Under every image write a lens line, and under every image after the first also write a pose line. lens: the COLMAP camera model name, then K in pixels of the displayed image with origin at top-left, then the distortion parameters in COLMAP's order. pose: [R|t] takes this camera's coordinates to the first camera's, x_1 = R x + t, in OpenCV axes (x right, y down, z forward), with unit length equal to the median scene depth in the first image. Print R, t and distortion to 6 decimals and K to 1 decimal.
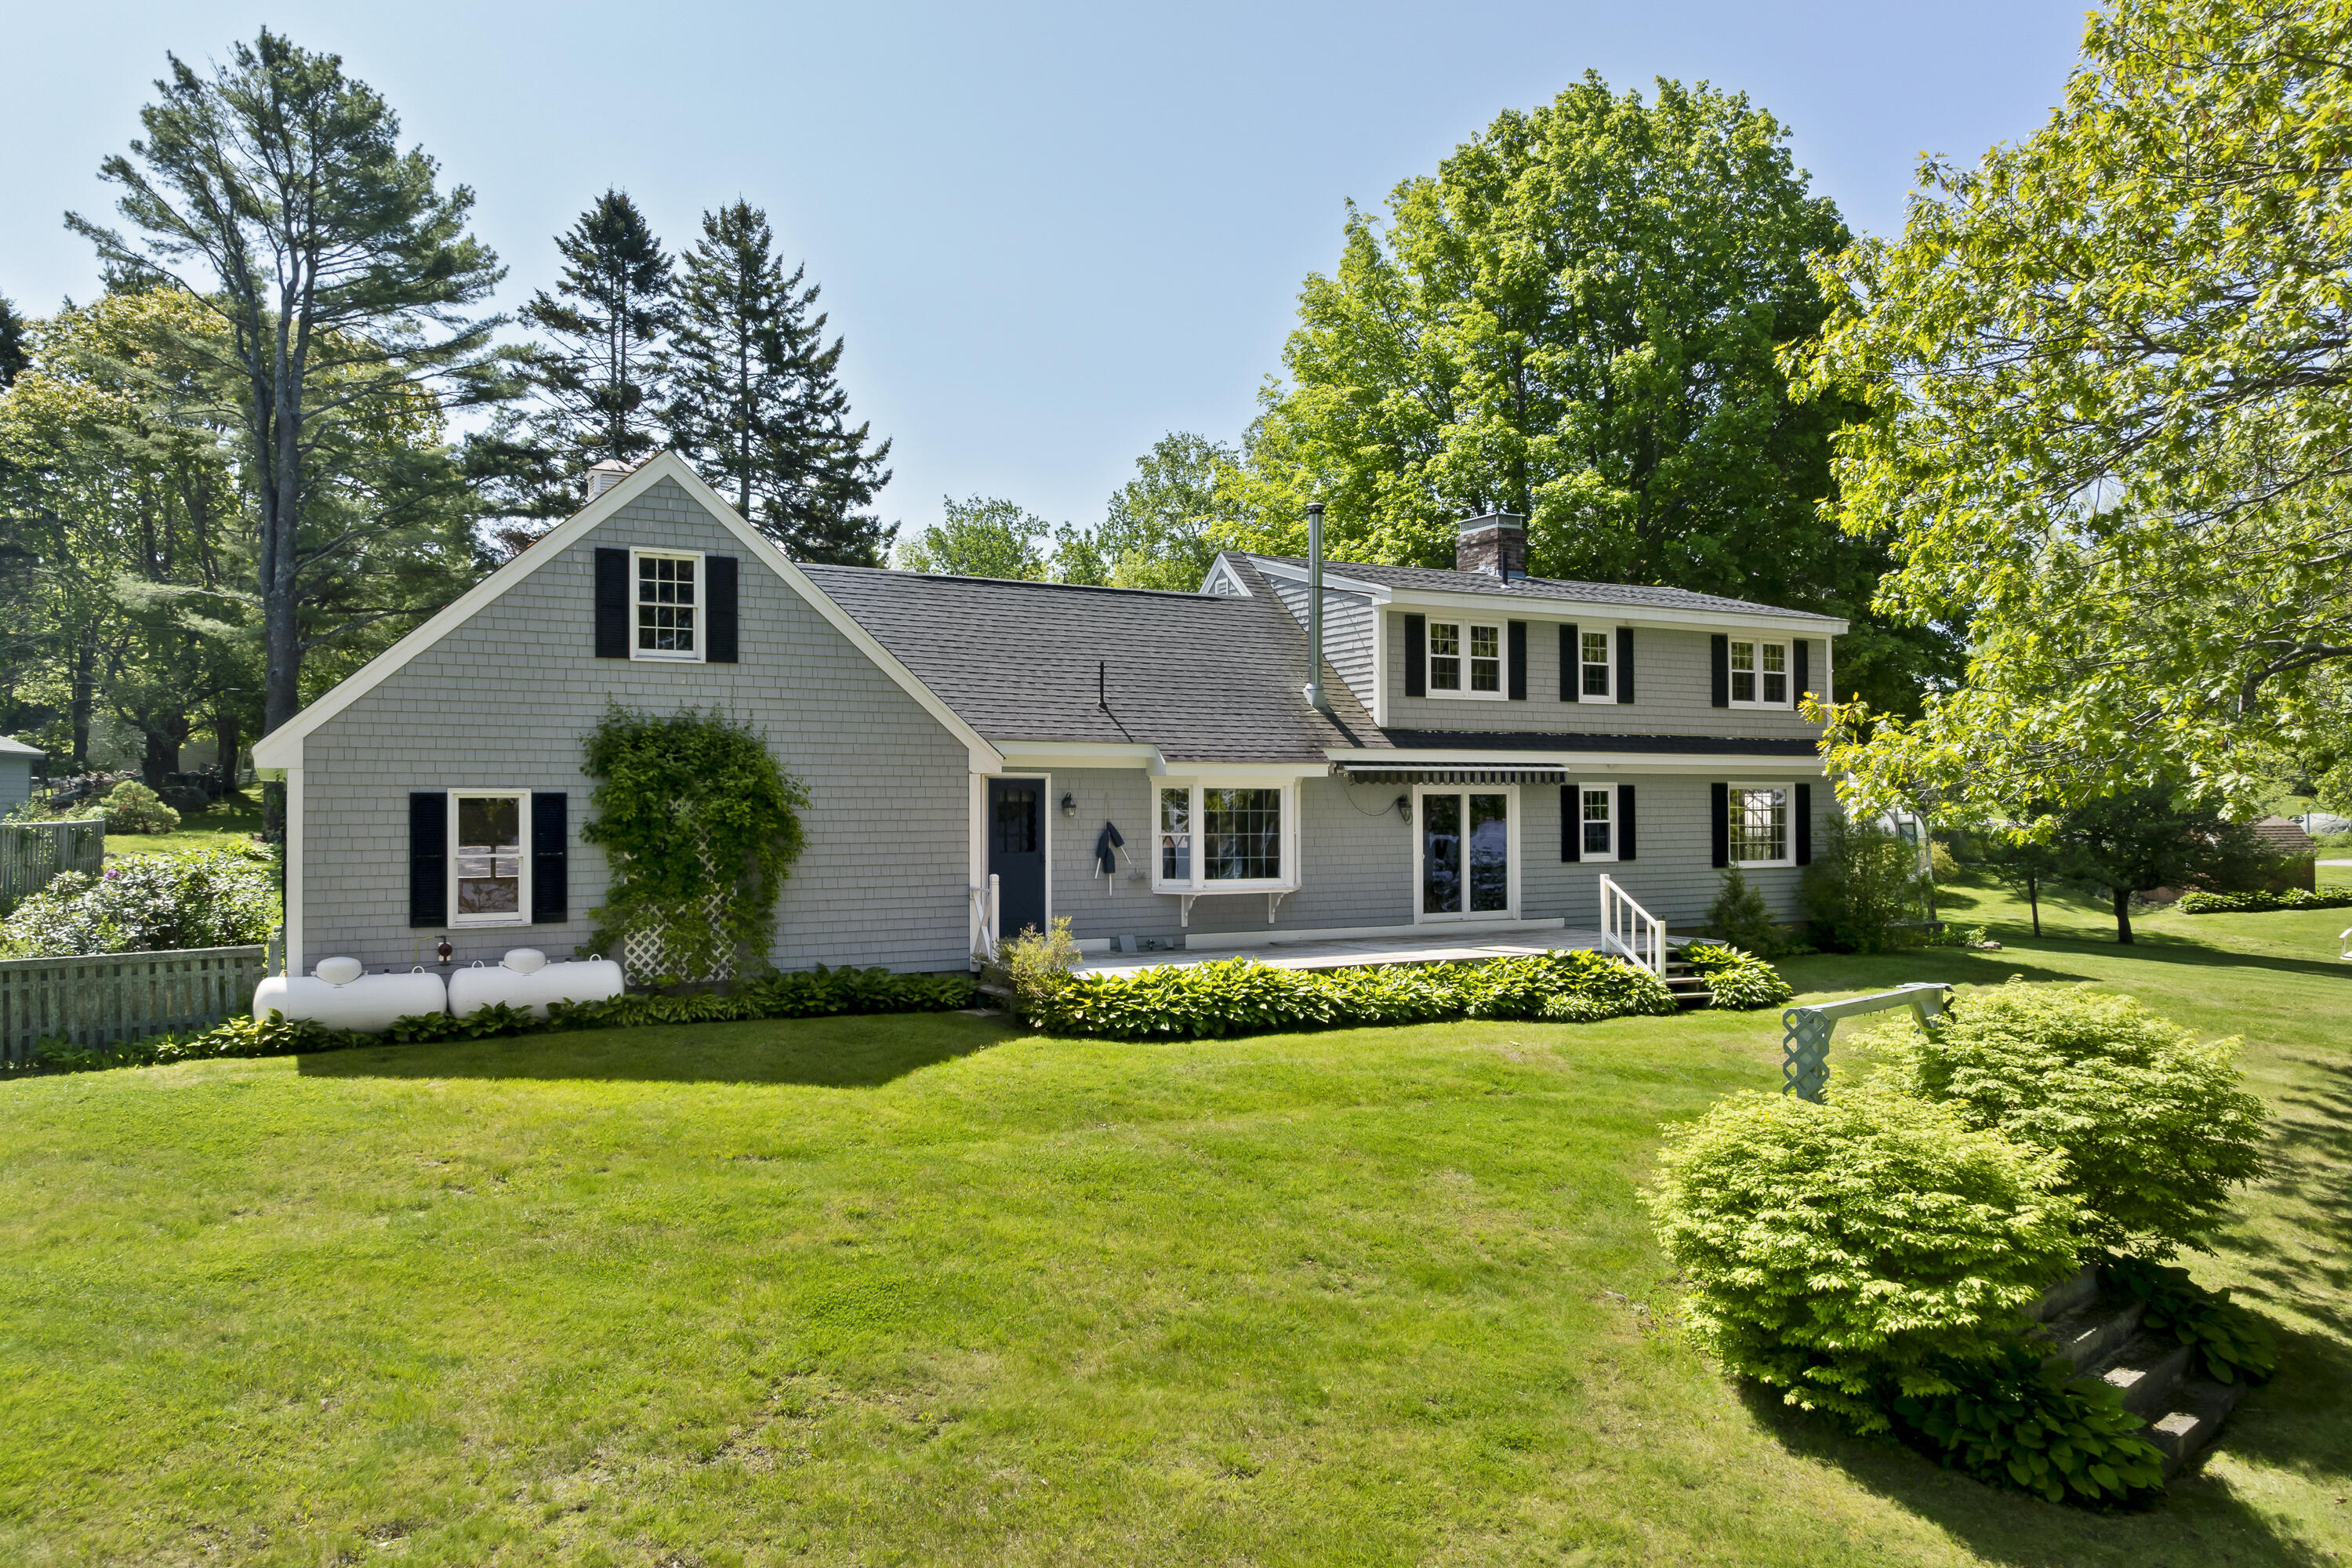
lens RADIAL K [[1628.3, 0, 1176.0], [0, 1628.3, 784.0], [0, 0, 1]] dist [-0.004692, -0.002526]
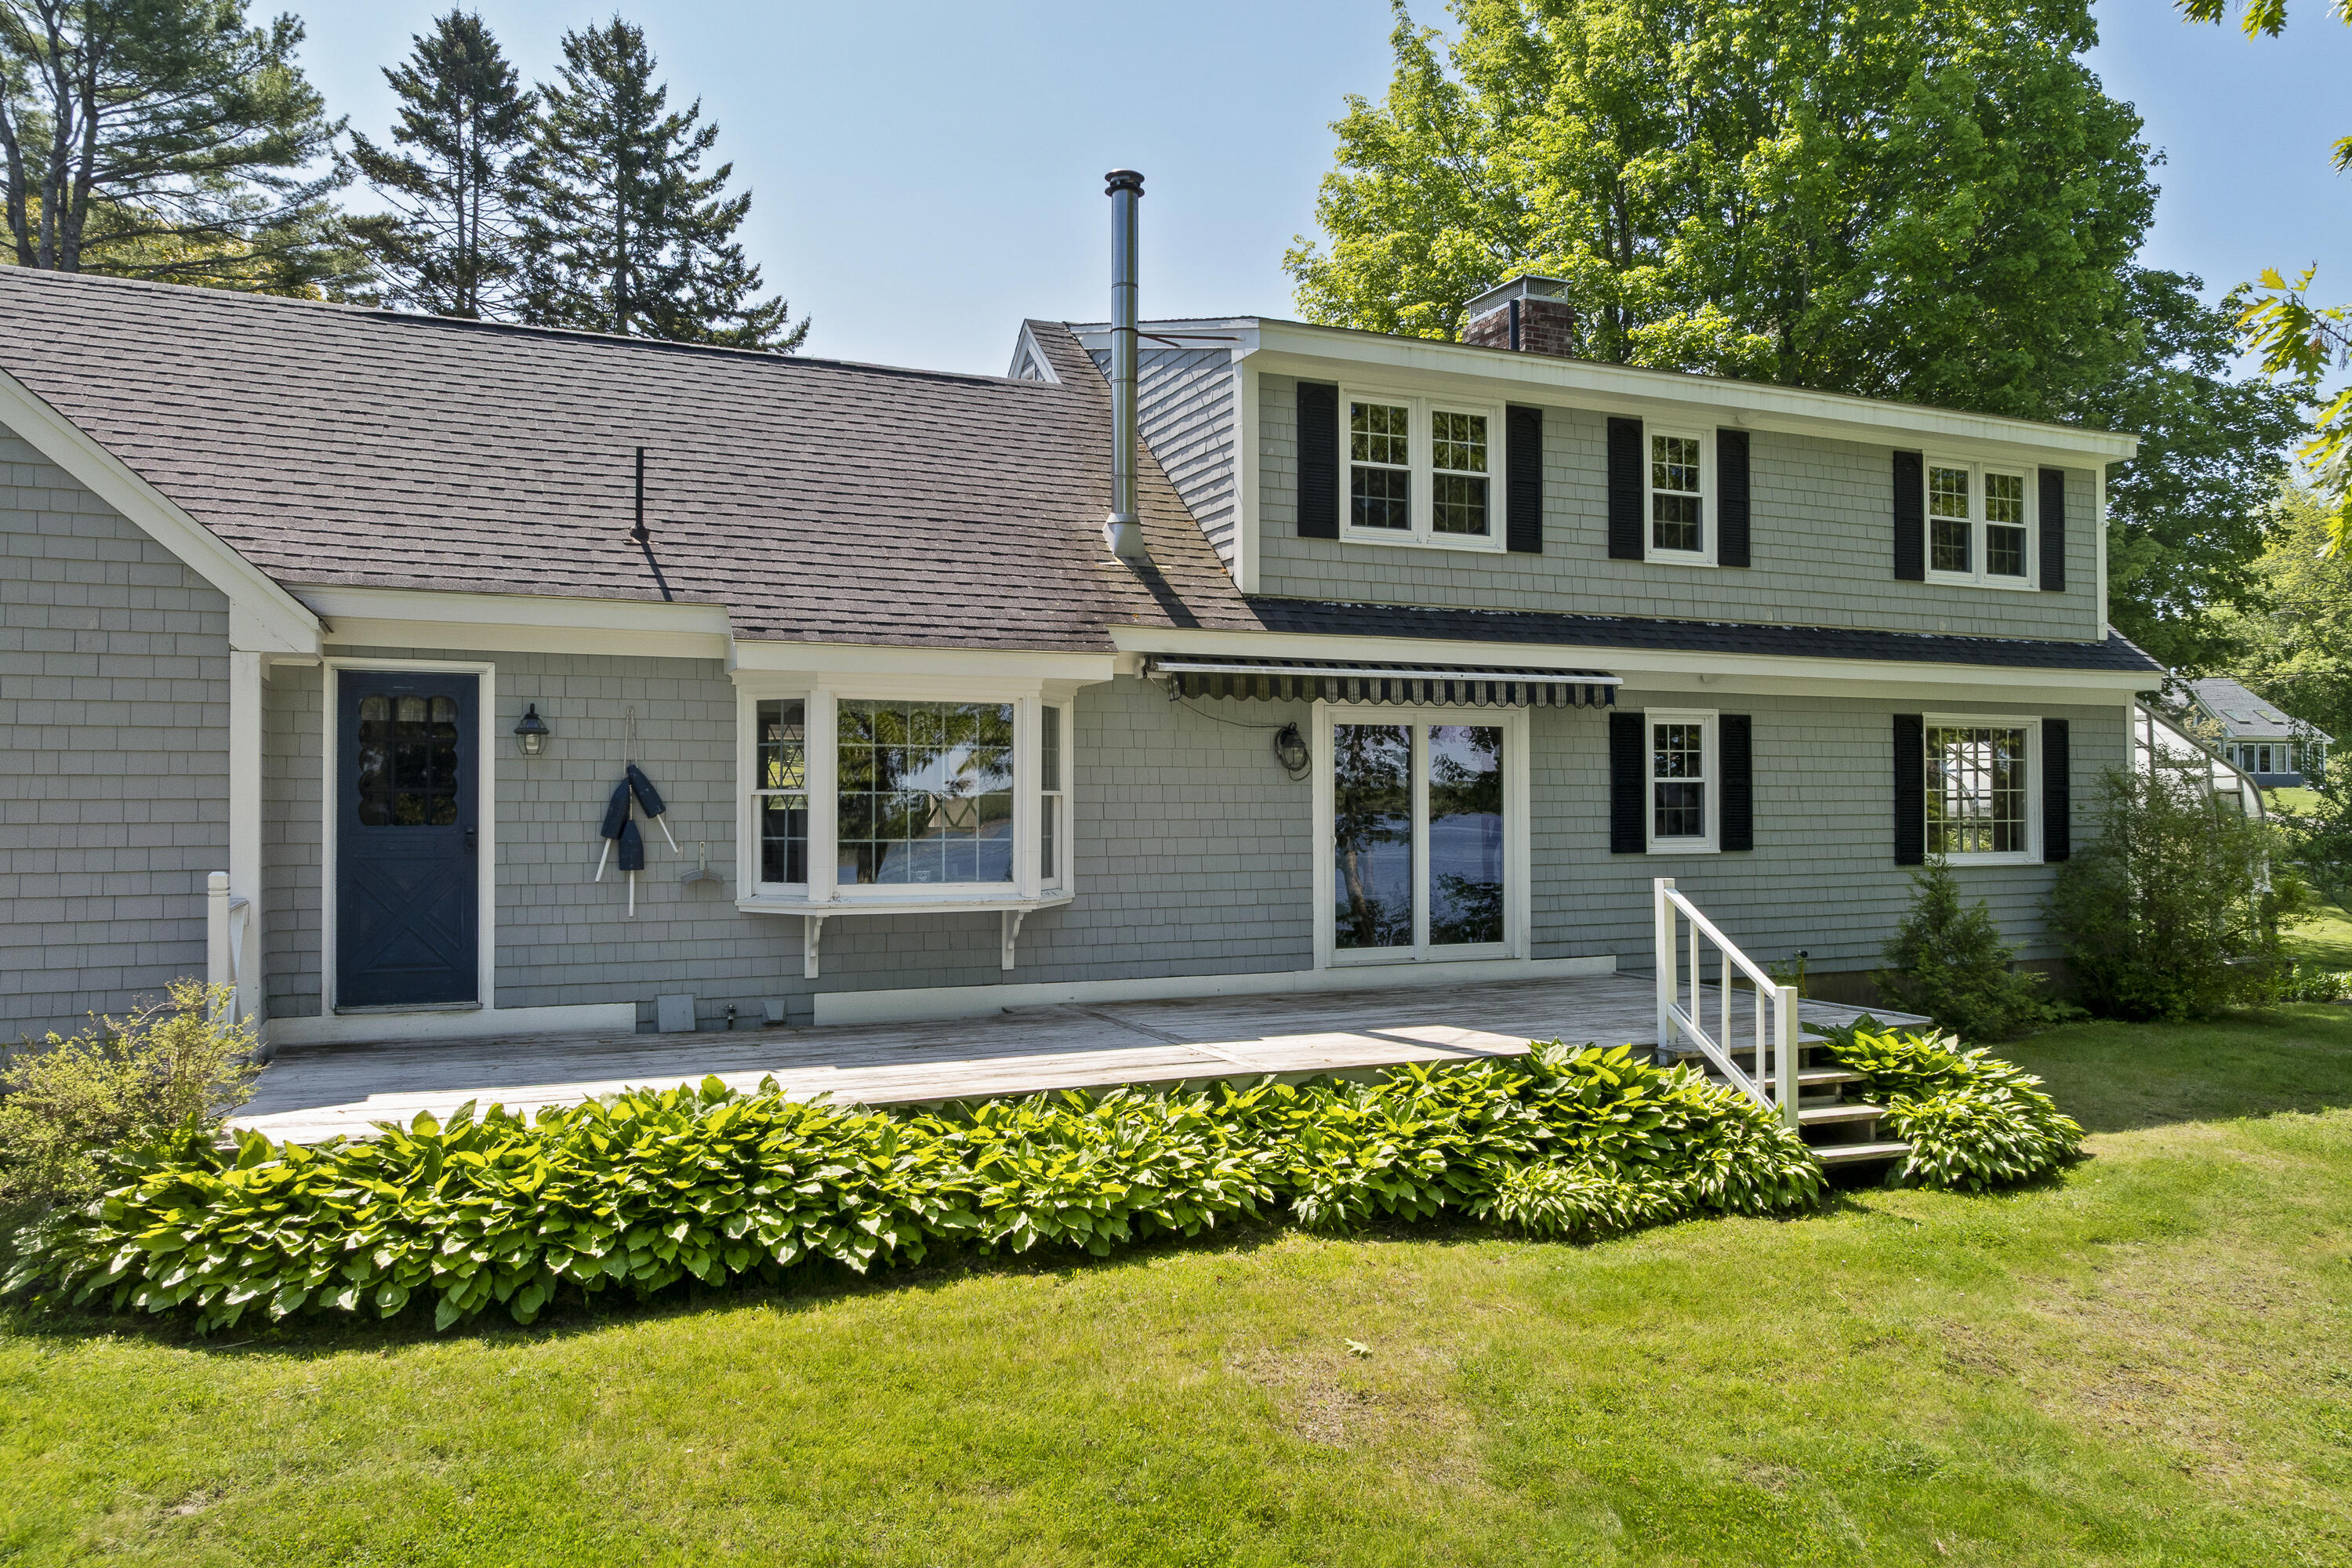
lens RADIAL K [[1628.3, 0, 1176.0], [0, 1628.3, 784.0], [0, 0, 1]] dist [-0.004692, -0.002526]
pose [[0.996228, 0.000195, -0.086773, 0.142798], [0.000058, 0.999996, 0.002908, 0.023755], [0.086773, -0.002902, 0.996224, 0.456476]]
